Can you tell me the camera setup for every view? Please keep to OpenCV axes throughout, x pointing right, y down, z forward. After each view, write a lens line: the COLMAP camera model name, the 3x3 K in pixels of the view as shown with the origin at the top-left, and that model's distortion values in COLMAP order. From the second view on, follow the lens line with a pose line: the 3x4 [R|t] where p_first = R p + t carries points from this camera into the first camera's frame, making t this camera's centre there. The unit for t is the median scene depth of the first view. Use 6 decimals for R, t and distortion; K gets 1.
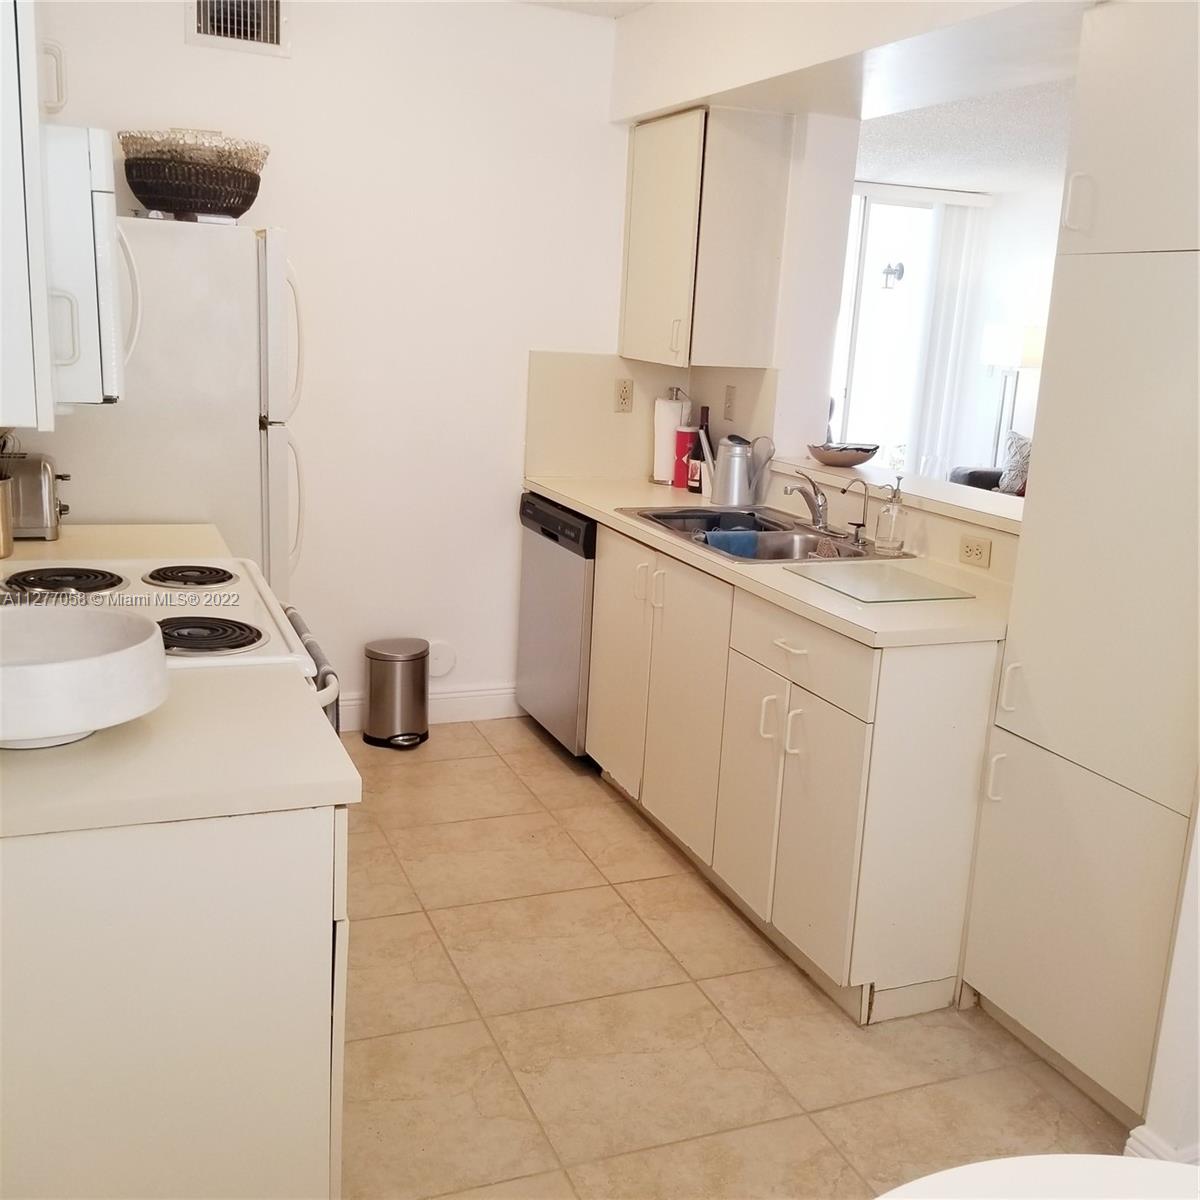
lens RADIAL K [[1261.8, 0, 647.6], [0, 1261.8, 592.3], [0, 0, 1]] dist [0.039741, 0.000000]
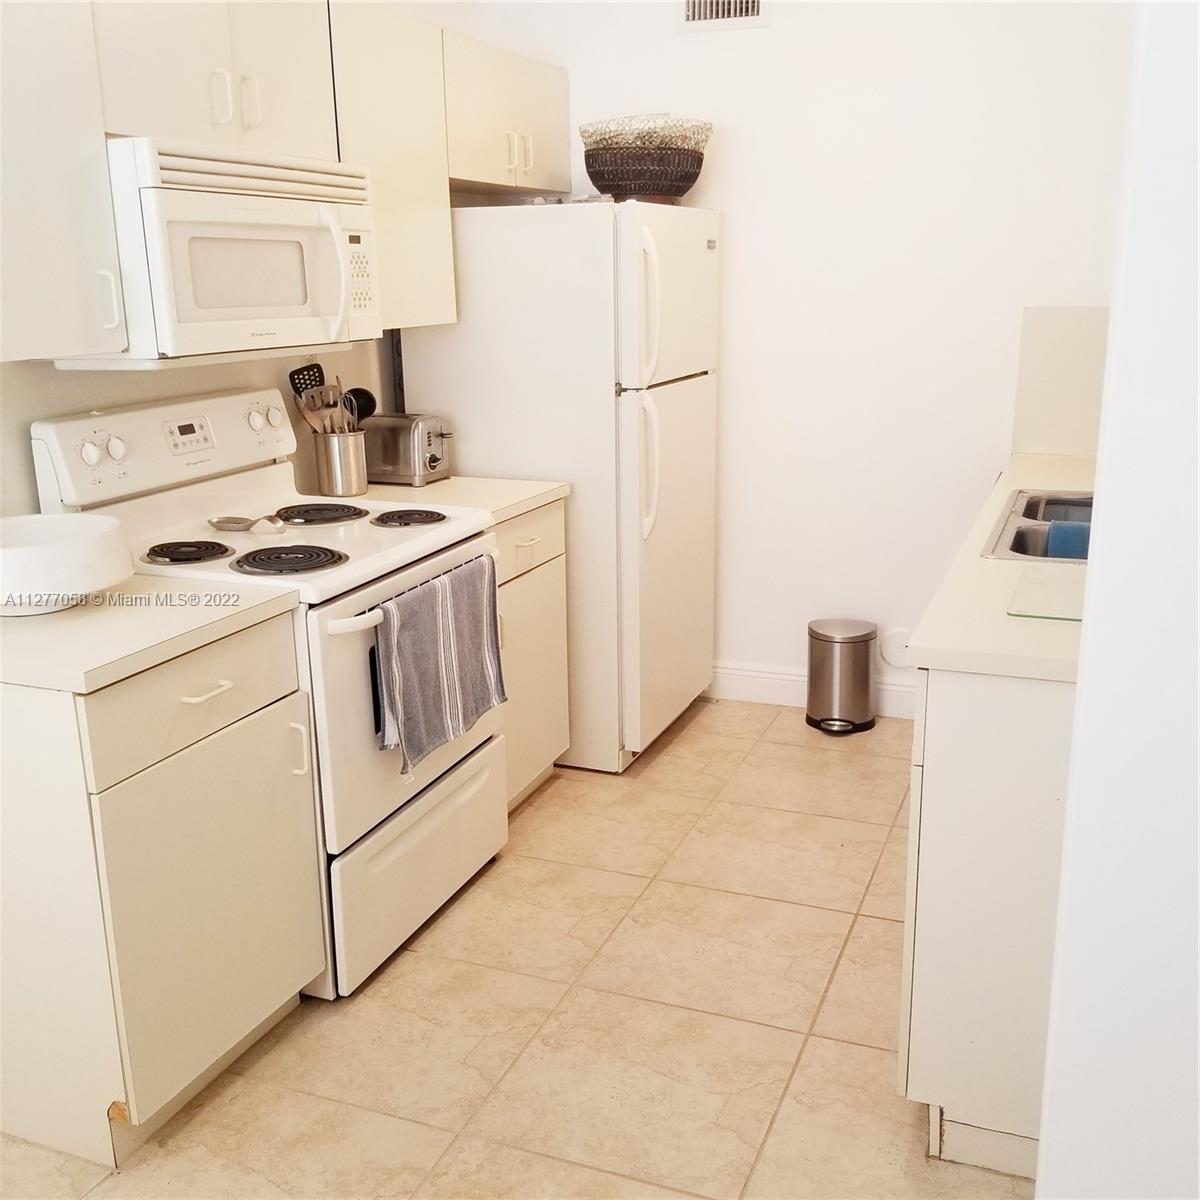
lens RADIAL K [[1261.8, 0, 603.8], [0, 1261.8, 605.4], [0, 0, 1]] dist [0.039741, 0.000000]
pose [[0.707852, 0.112332, -0.697372, 0.440928], [-0.100476, 0.993247, 0.058006, -0.014629], [0.699179, 0.029009, 0.714358, 0.244979]]
